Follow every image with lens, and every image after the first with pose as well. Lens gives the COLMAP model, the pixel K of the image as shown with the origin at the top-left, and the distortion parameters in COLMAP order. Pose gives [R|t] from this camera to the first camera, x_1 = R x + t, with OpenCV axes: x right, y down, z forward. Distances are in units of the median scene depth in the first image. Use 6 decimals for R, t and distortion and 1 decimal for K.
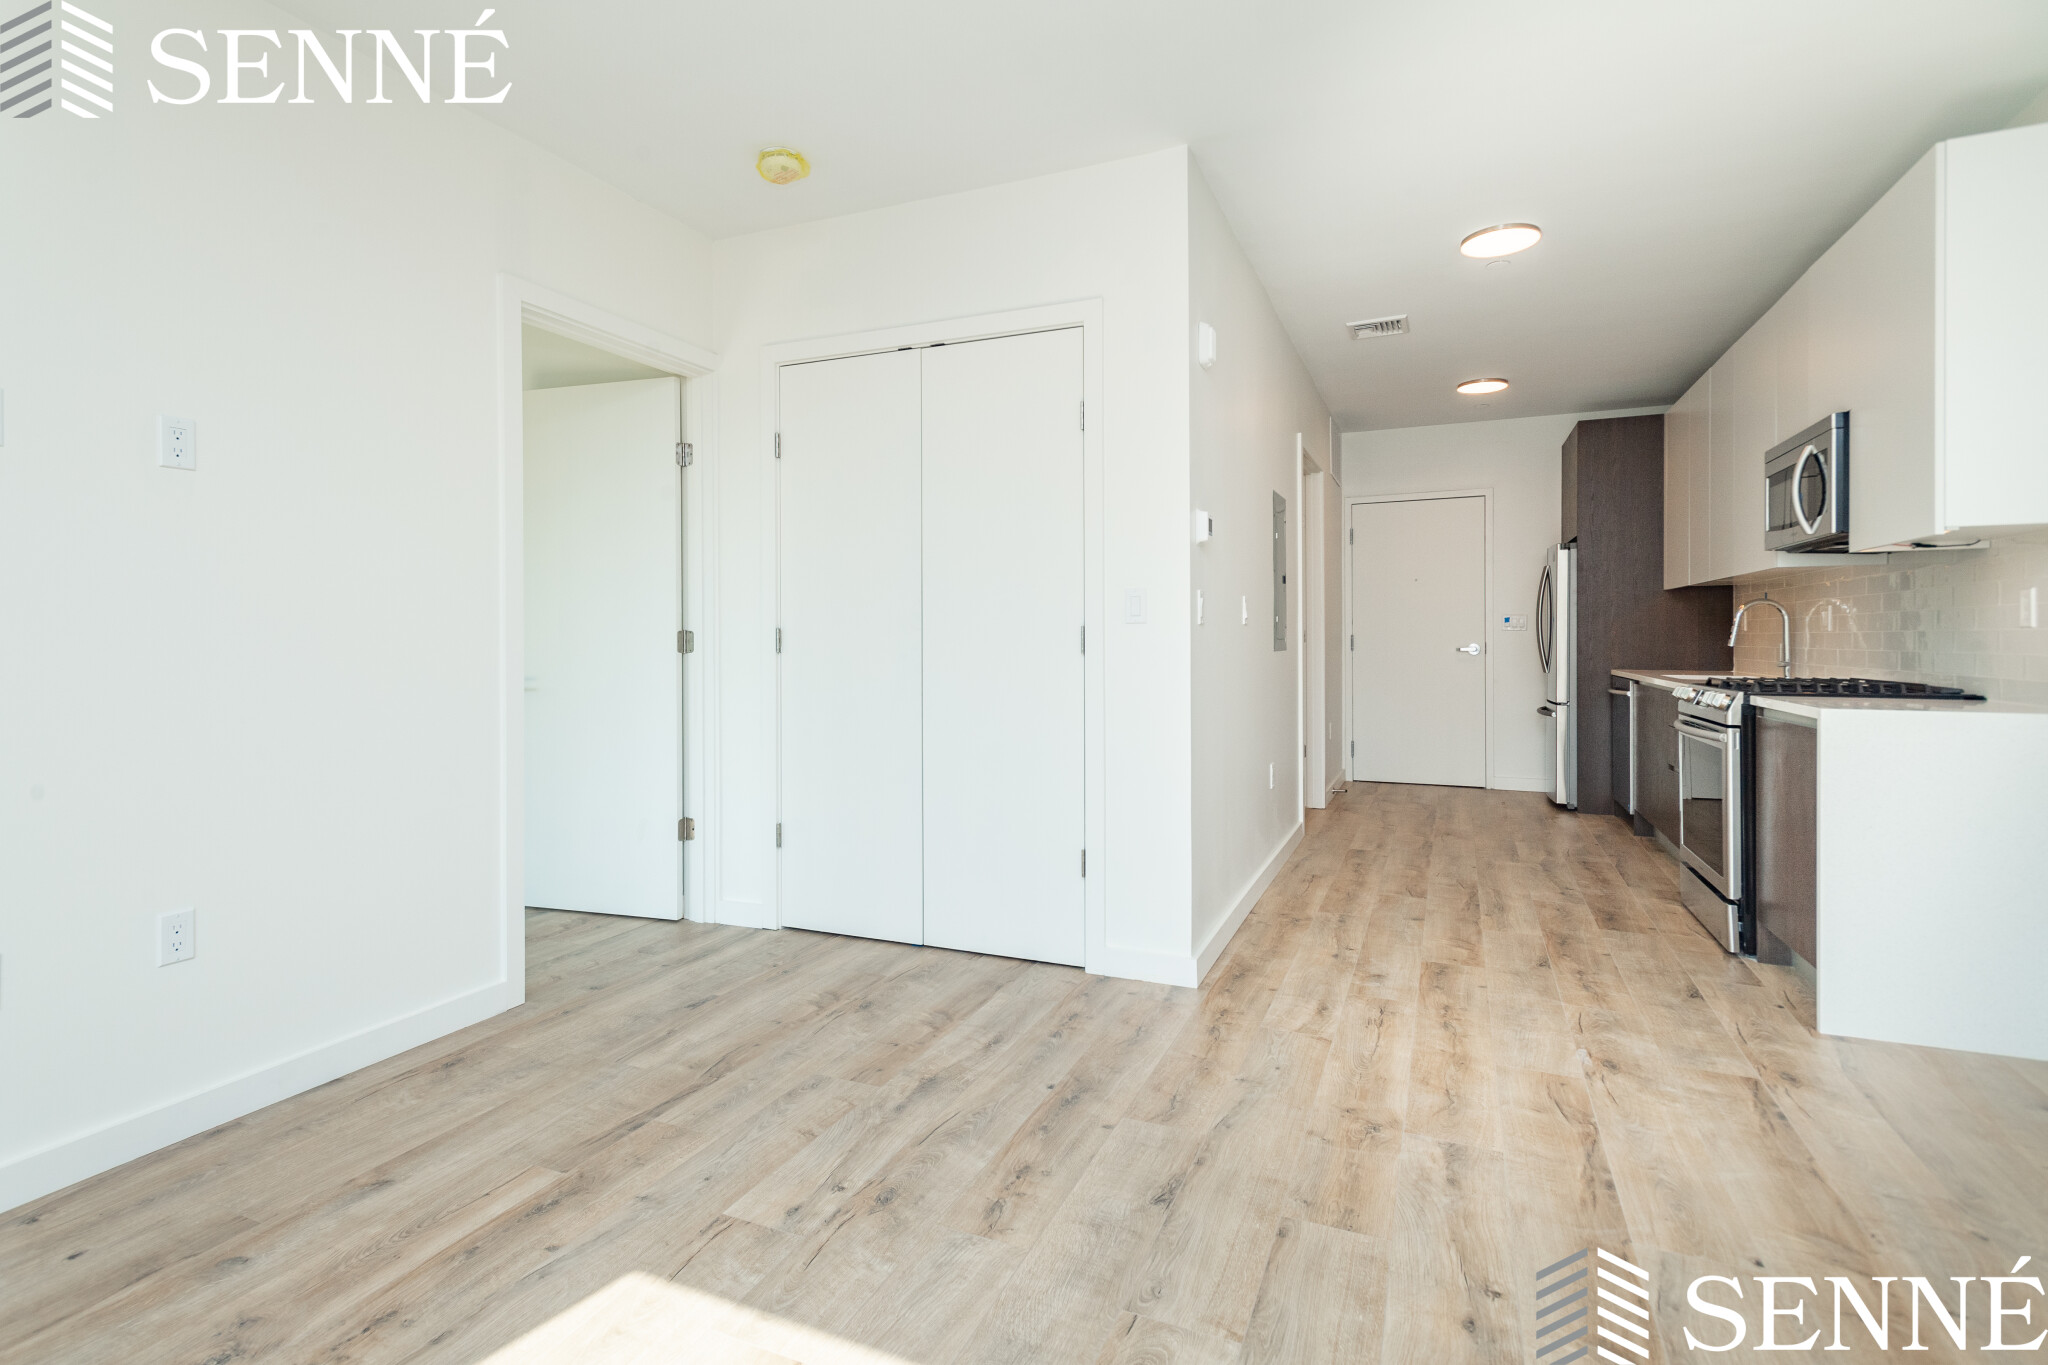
lens RADIAL K [[953.6, 0, 1014.8], [0, 953.6, 690.4], [0, 0, 1]] dist [0.003454, 0.000008]
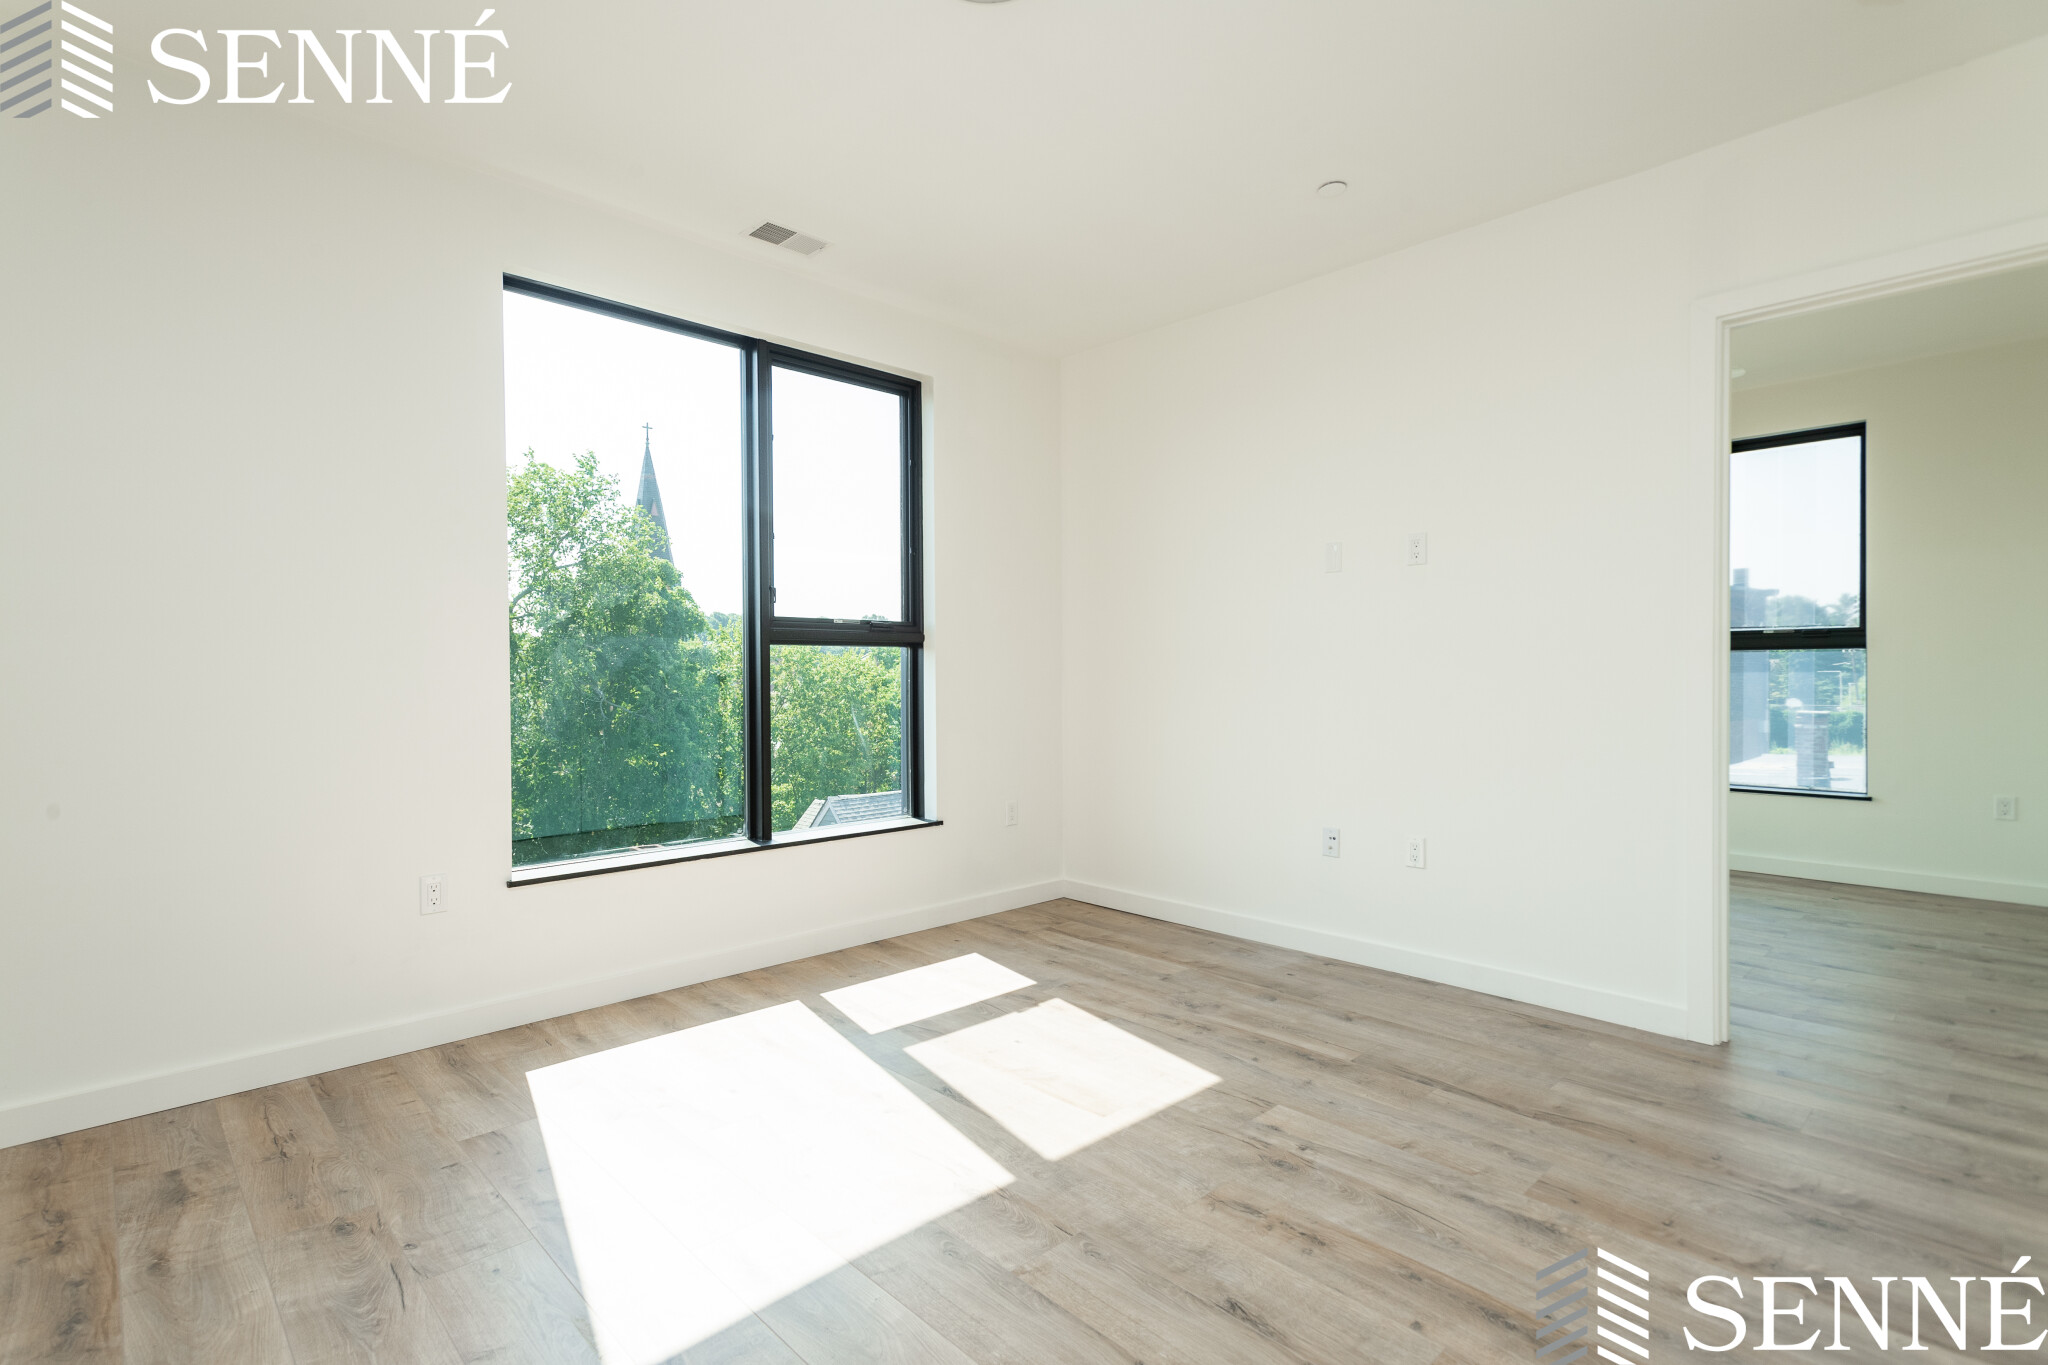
lens RADIAL K [[953.6, 0, 1014.8], [0, 953.6, 690.4], [0, 0, 1]] dist [0.003454, 0.000008]
pose [[-0.365892, 0.025341, -0.930312, 0.949772], [-0.046144, 0.997906, 0.045331, -0.063732], [0.929513, 0.059514, -0.363957, 1.003826]]
